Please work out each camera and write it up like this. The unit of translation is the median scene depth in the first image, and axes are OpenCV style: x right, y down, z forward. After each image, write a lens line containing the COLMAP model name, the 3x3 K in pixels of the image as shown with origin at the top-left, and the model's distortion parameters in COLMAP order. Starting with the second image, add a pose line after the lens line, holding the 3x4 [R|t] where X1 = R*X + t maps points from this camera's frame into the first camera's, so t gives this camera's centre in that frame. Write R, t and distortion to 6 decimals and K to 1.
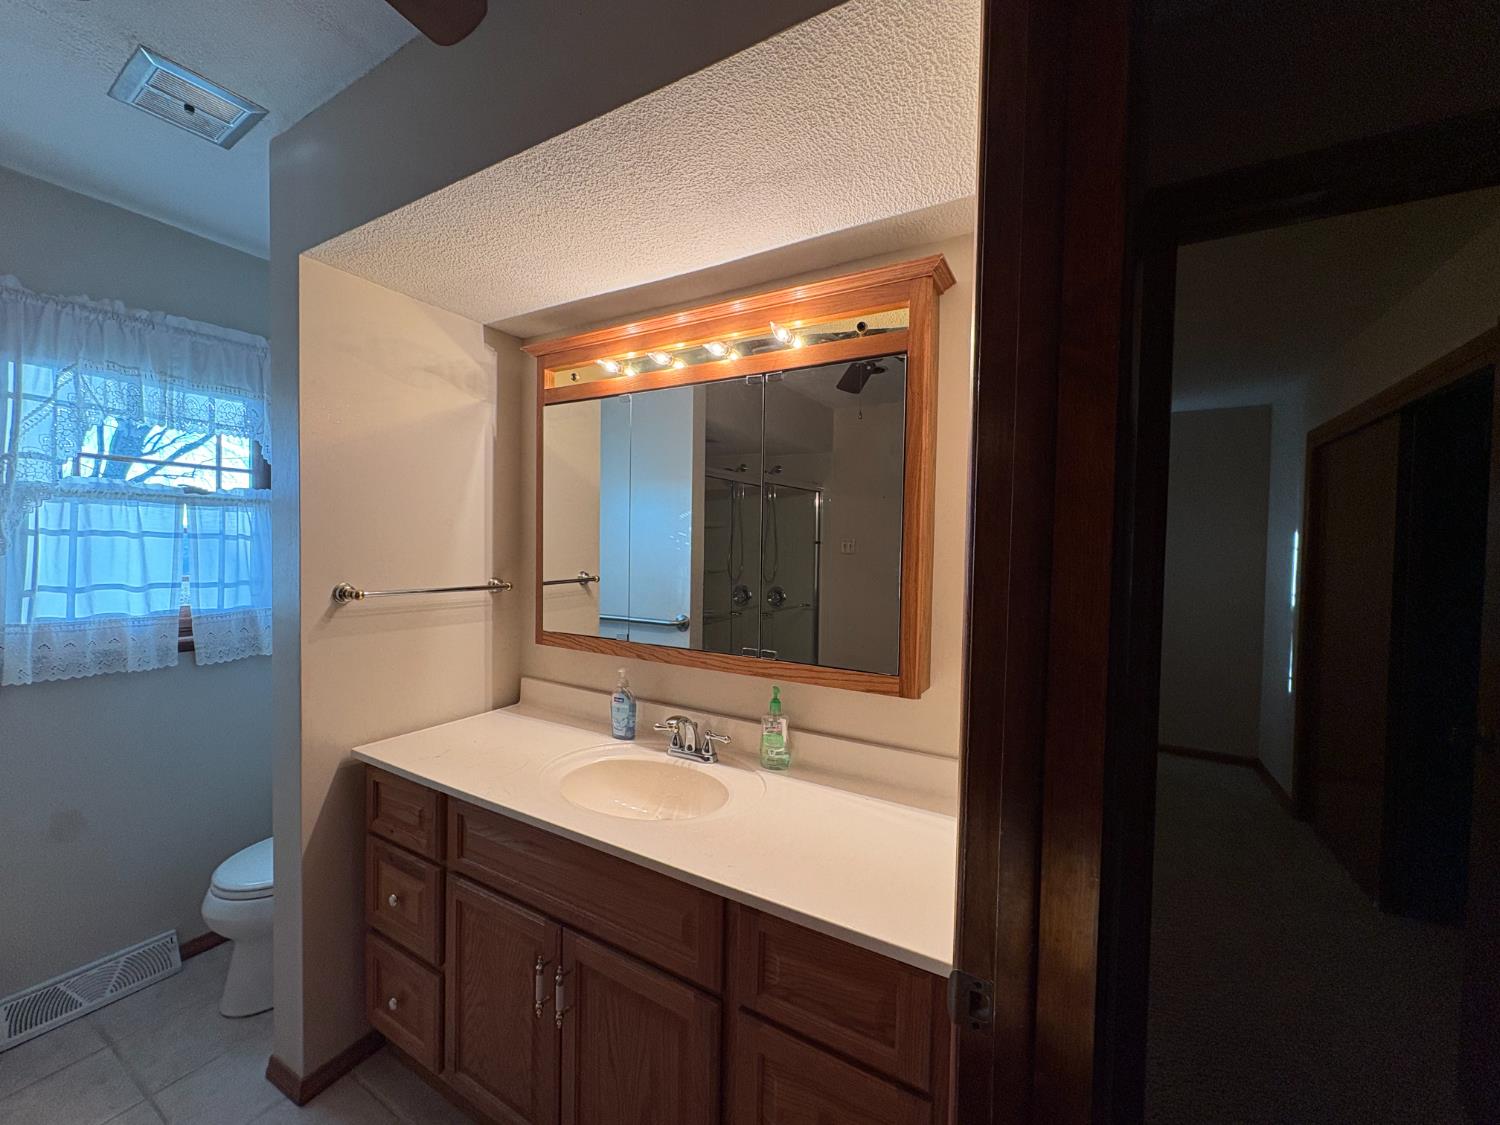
lens RADIAL K [[592.5, 0, 746.9], [0, 592.5, 564.0], [0, 0, 1]] dist [0.002156, -0.000485]
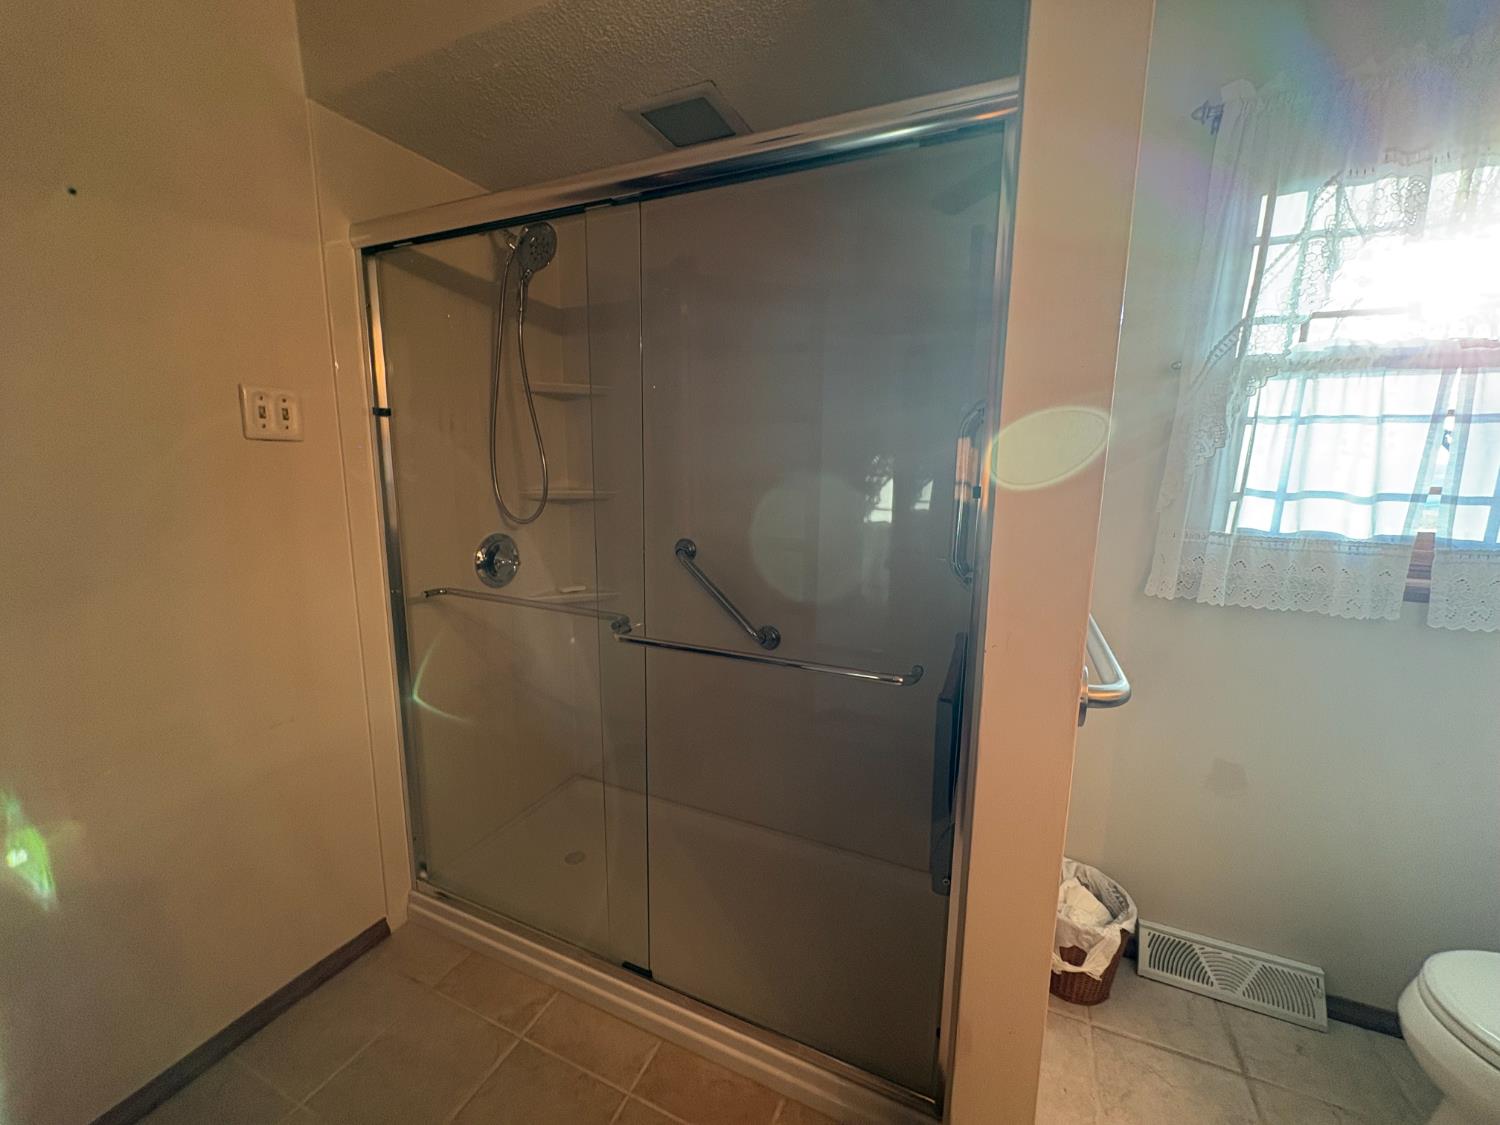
lens RADIAL K [[592.5, 0, 746.6], [0, 592.5, 559.6], [0, 0, 1]] dist [0.002156, -0.000485]
pose [[0.074754, 0.142616, -0.986951, -0.412301], [-0.034830, 0.989490, 0.140345, 0.040753], [0.996594, 0.023885, 0.078936, 0.247998]]
